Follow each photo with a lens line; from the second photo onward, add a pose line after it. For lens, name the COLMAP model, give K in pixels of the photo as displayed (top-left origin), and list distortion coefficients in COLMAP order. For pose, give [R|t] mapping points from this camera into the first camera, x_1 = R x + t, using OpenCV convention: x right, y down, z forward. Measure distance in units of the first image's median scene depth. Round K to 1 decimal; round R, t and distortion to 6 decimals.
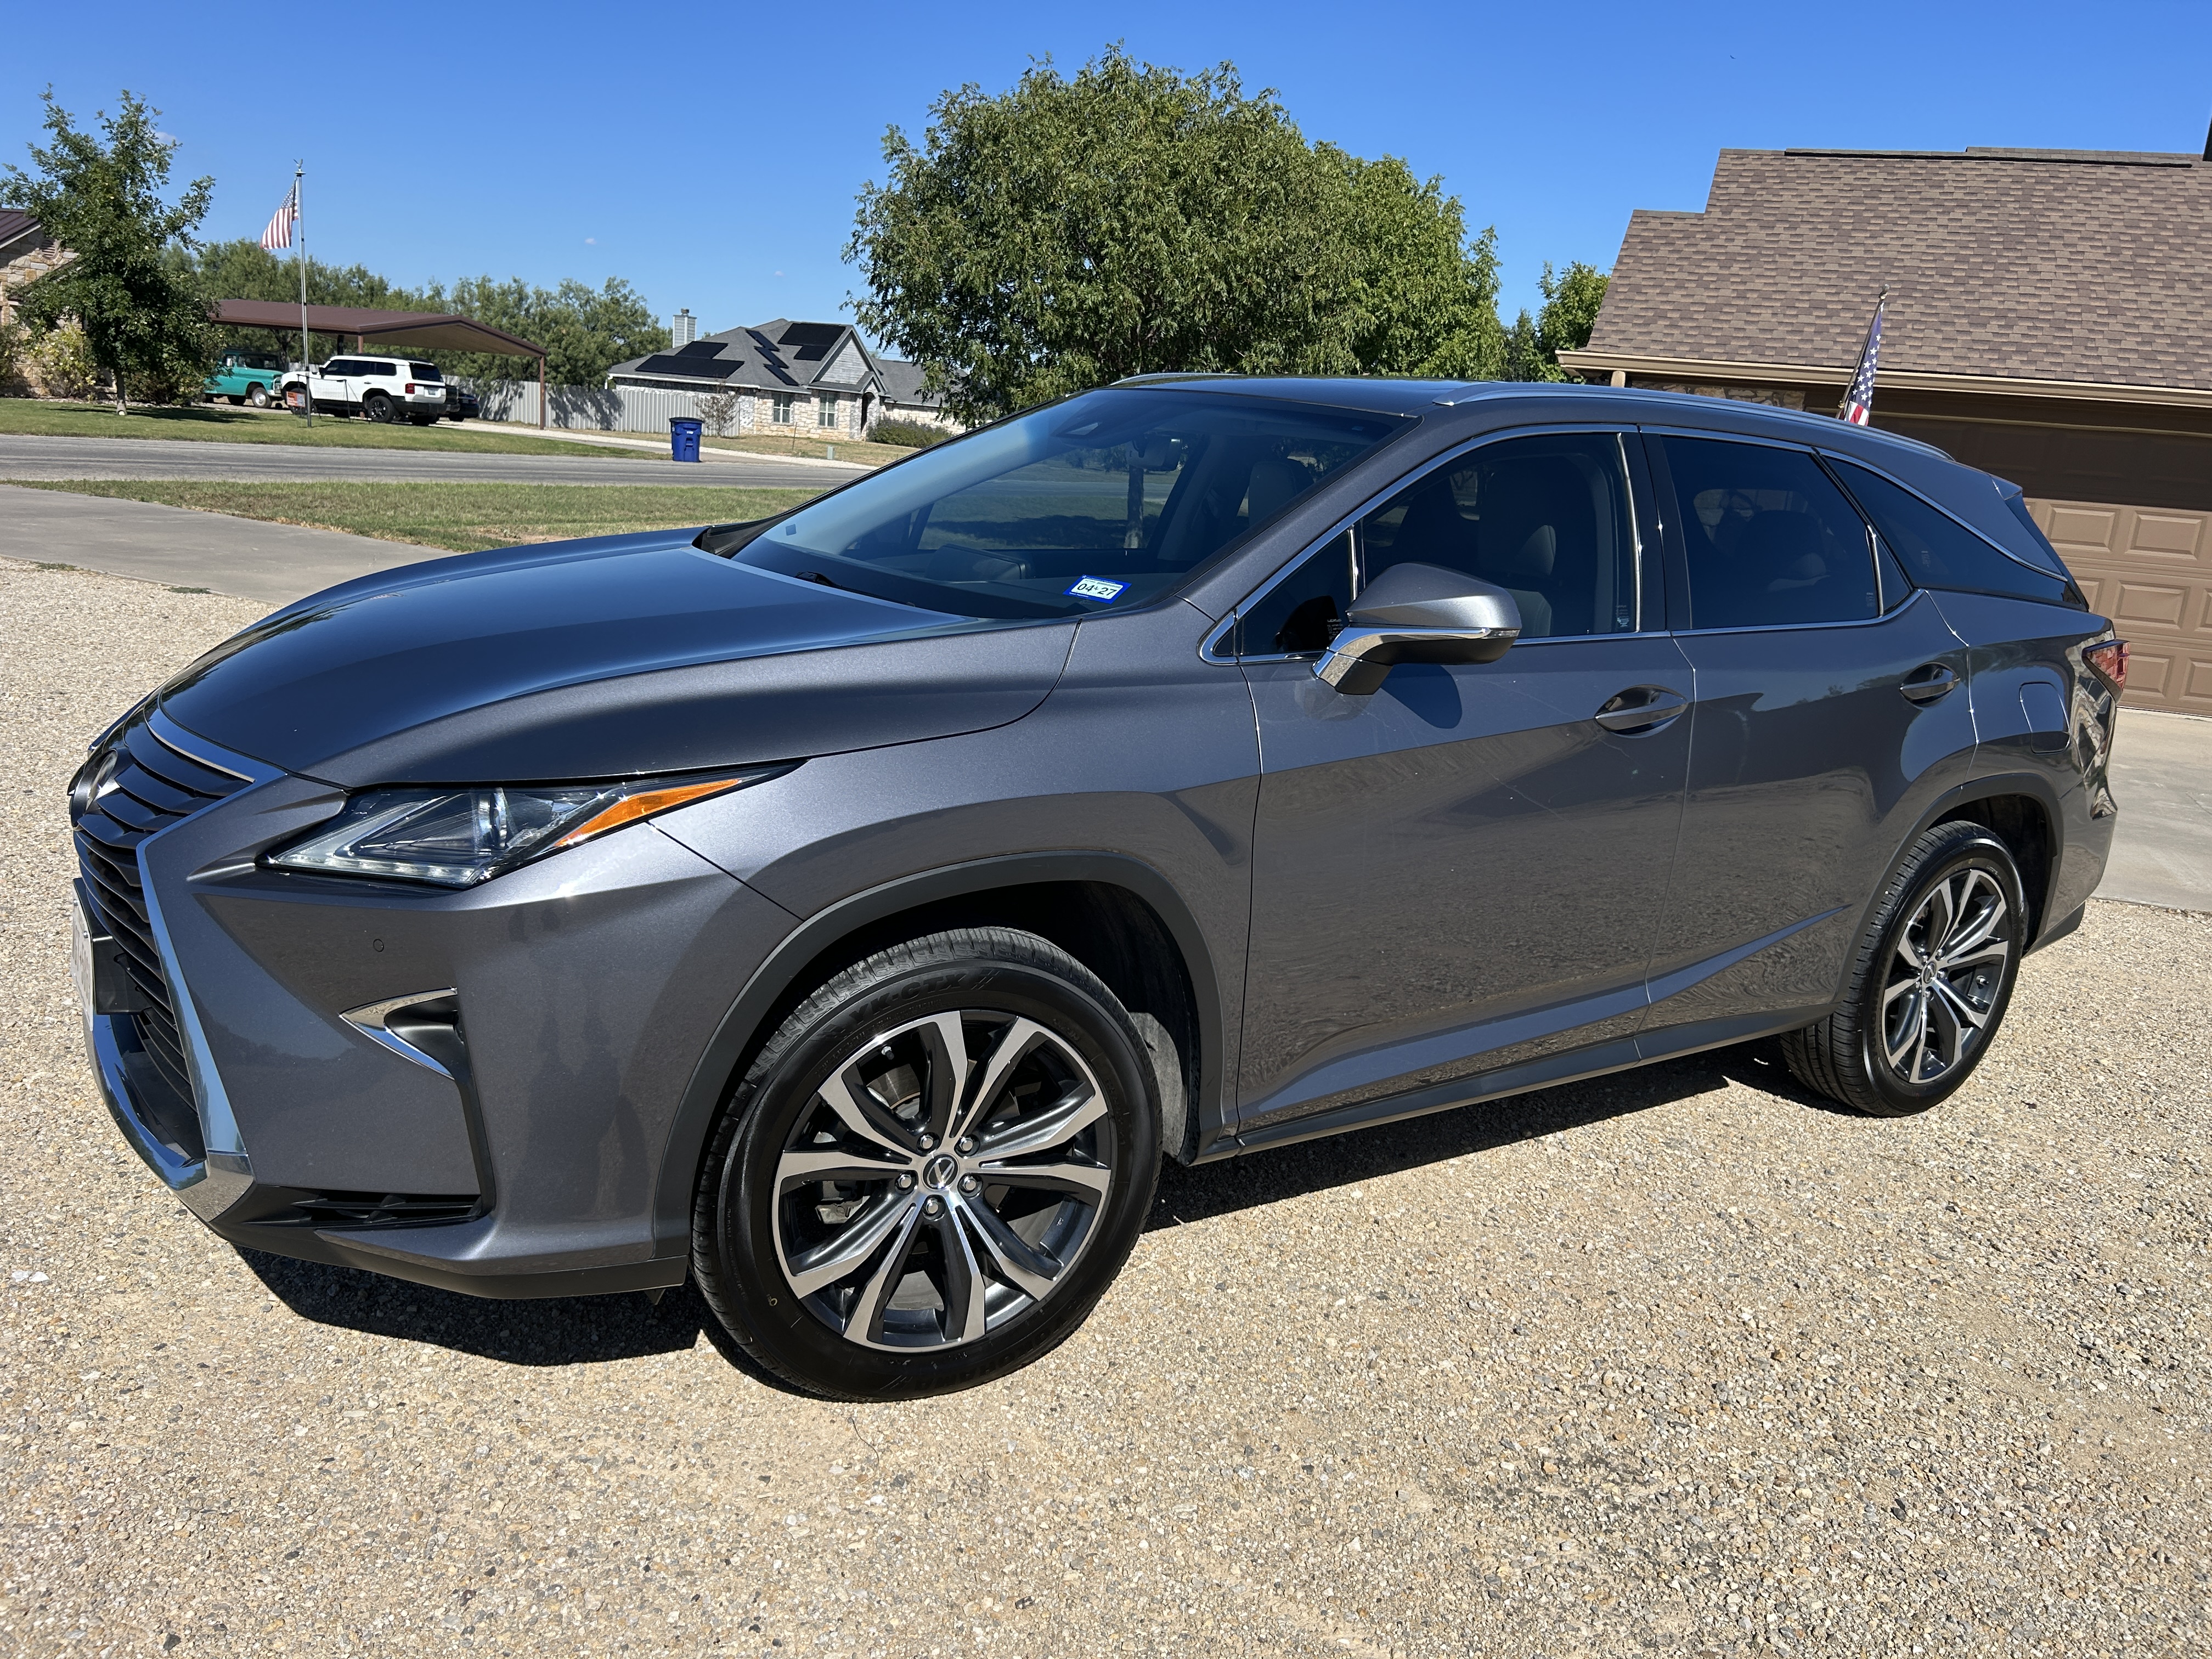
lens RADIAL K [[1678.9, 0, 1092.4], [0, 1678.9, 824.5], [0, 0, 1]] dist [0.046579, -0.056195]
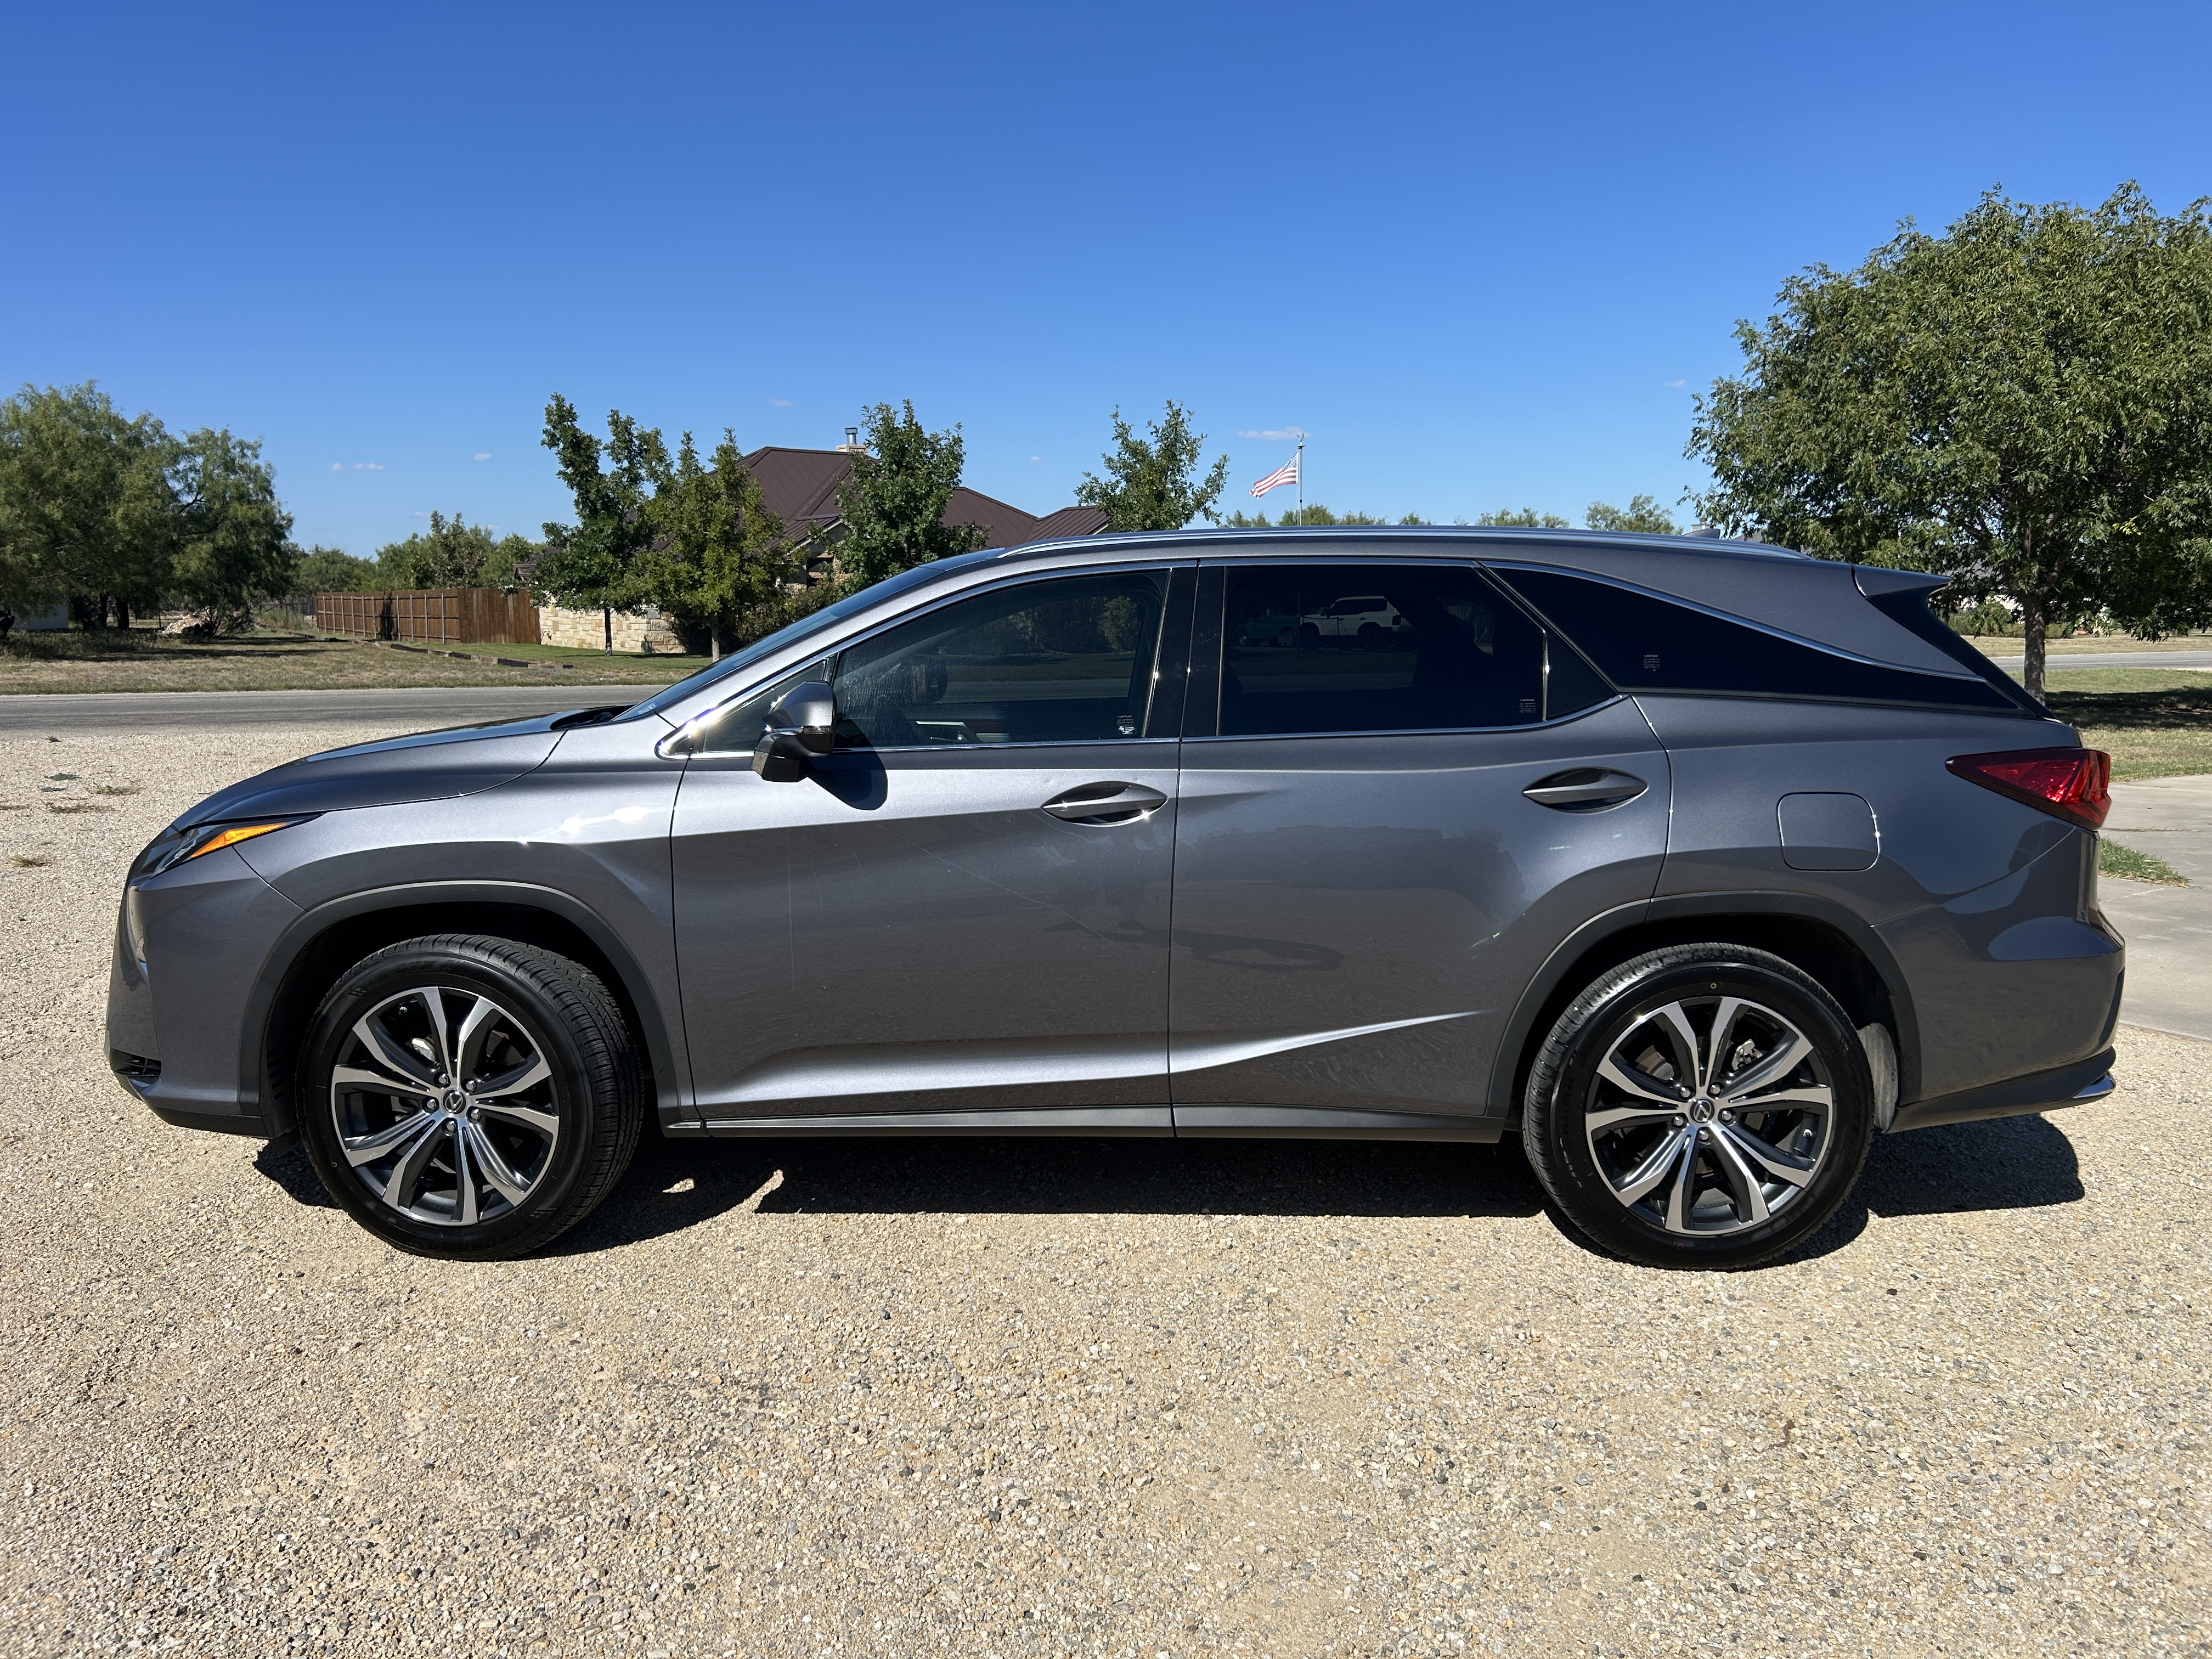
lens RADIAL K [[1678.9, 0, 1101.8], [0, 1678.9, 832.0], [0, 0, 1]] dist [0.046579, -0.056195]
pose [[0.836718, -0.012533, -0.547490, 0.108533], [-0.052598, 0.993277, -0.103122, 0.008372], [0.545102, 0.115081, 0.830434, 0.003700]]
